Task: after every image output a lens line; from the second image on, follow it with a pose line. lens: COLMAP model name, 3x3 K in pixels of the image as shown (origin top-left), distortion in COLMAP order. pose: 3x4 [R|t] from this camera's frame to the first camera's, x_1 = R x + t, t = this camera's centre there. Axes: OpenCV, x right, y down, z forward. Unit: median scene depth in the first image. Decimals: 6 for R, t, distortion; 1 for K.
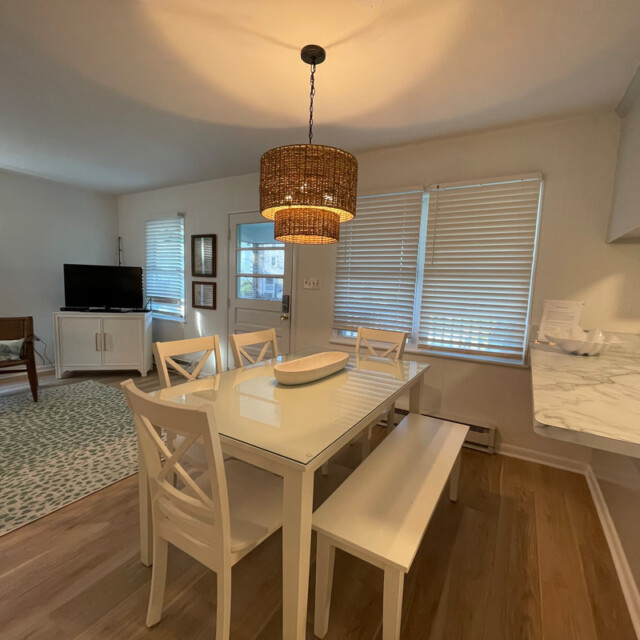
lens RADIAL K [[343.8, 0, 317.2], [0, 343.8, 322.9], [0, 0, 1]] dist [-0.007376, 0.005290]
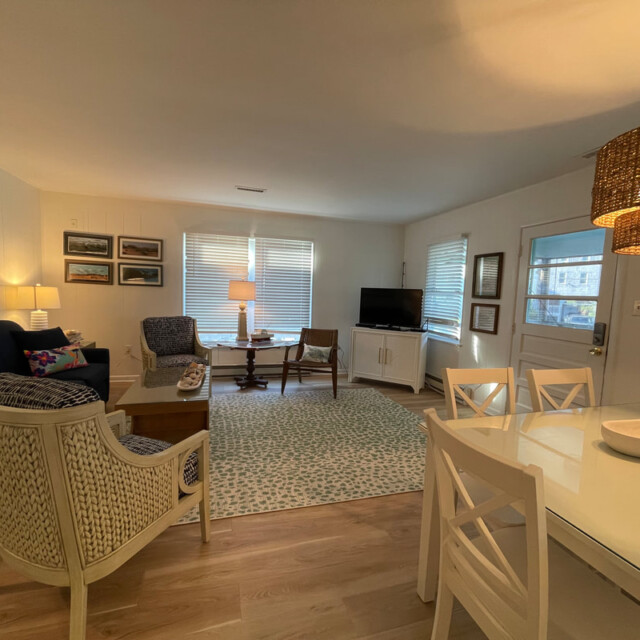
lens RADIAL K [[343.8, 0, 316.7], [0, 343.8, 322.8], [0, 0, 1]] dist [-0.007376, 0.005290]
pose [[0.739522, 0.049810, -0.671287, -0.067635], [-0.088448, 0.995802, -0.023550, -0.011491], [0.667296, 0.076790, 0.740823, 0.018408]]
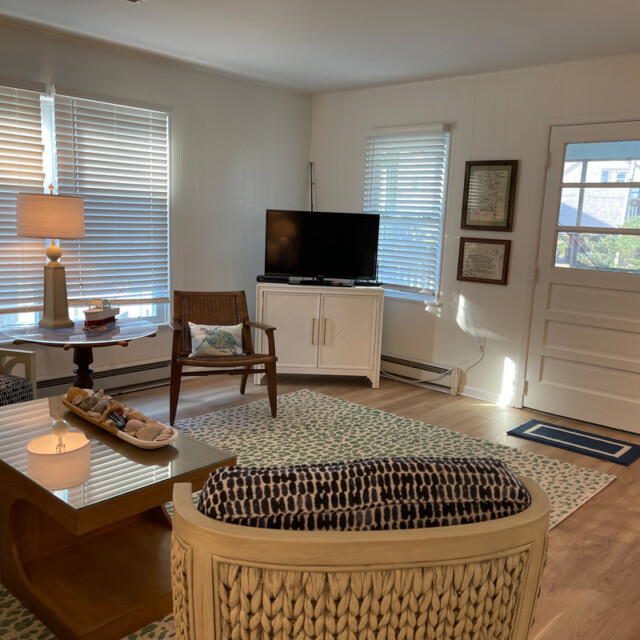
lens RADIAL K [[644.1, 0, 315.5], [0, 644.1, 327.9], [0, 0, 1]] dist [0.034695, 0.000000]
pose [[0.980527, 0.035737, -0.193105, -0.676897], [-0.026763, 0.998446, 0.048882, -0.016951], [0.194552, -0.042762, 0.979960, -0.317823]]
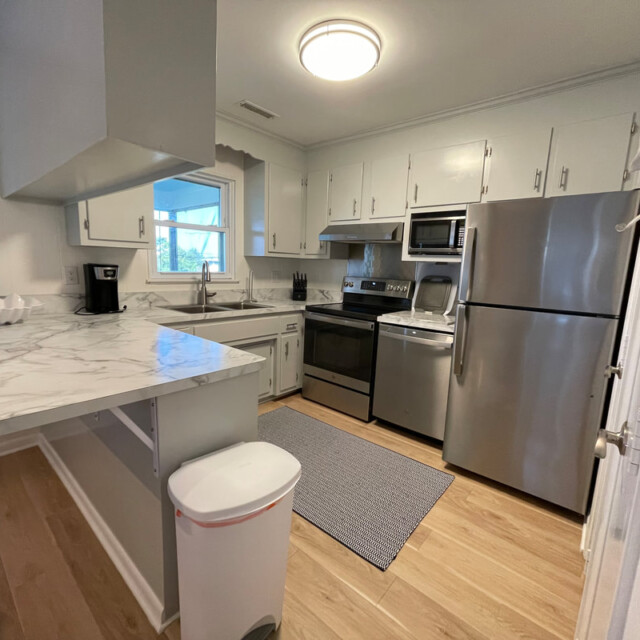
lens RADIAL K [[343.8, 0, 317.5], [0, 343.8, 319.2], [0, 0, 1]] dist [-0.007376, 0.005290]
pose [[0.171711, -0.186012, 0.967427, 0.034167], [0.087463, 0.981013, 0.173100, -0.002073], [-0.981257, 0.054891, 0.184720, 0.021965]]
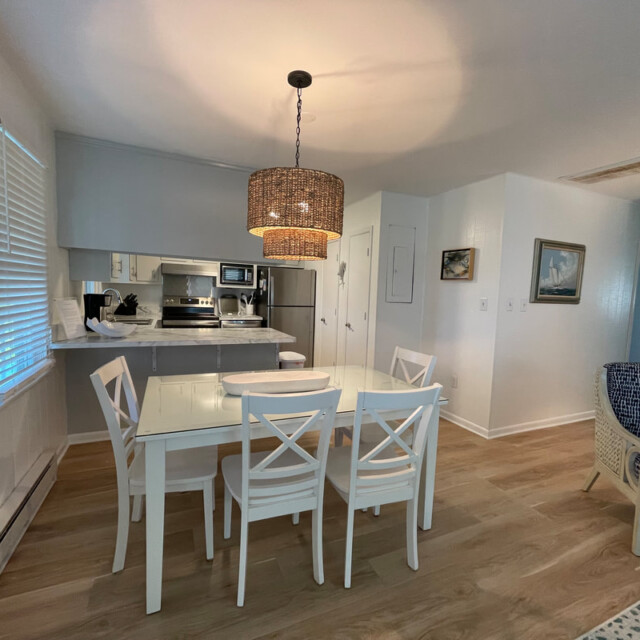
lens RADIAL K [[343.8, 0, 316.4], [0, 343.8, 322.2], [0, 0, 1]] dist [-0.007376, 0.005290]
pose [[-0.810065, -0.117266, 0.574494, -0.499148], [0.004504, 0.978523, 0.206087, -0.191154], [-0.586323, 0.169532, -0.792139, 1.308812]]
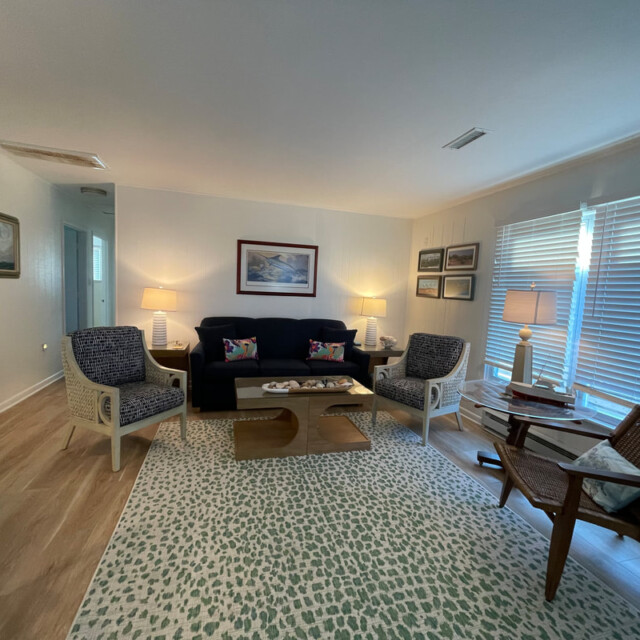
lens RADIAL K [[343.8, 0, 315.9], [0, 343.8, 323.7], [0, 0, 1]] dist [-0.007376, 0.005290]
pose [[-0.688262, -0.000064, -0.725463, -0.378936], [-0.162233, 0.974688, 0.153828, -0.197741], [0.707090, 0.223568, -0.670851, 1.366525]]
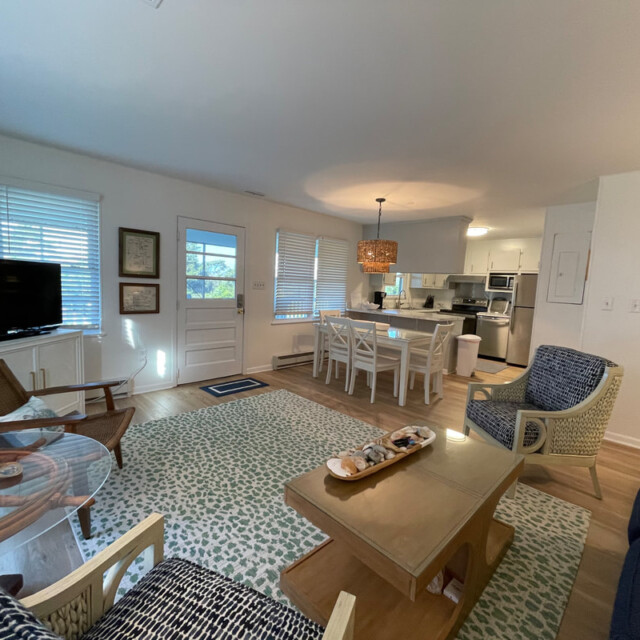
lens RADIAL K [[343.8, 0, 318.4], [0, 343.8, 319.8], [0, 0, 1]] dist [-0.007376, 0.005290]
pose [[0.240453, -0.125196, 0.962553, -1.838347], [0.076351, 0.991014, 0.109824, -0.151716], [-0.967653, 0.047084, 0.247852, 0.582670]]
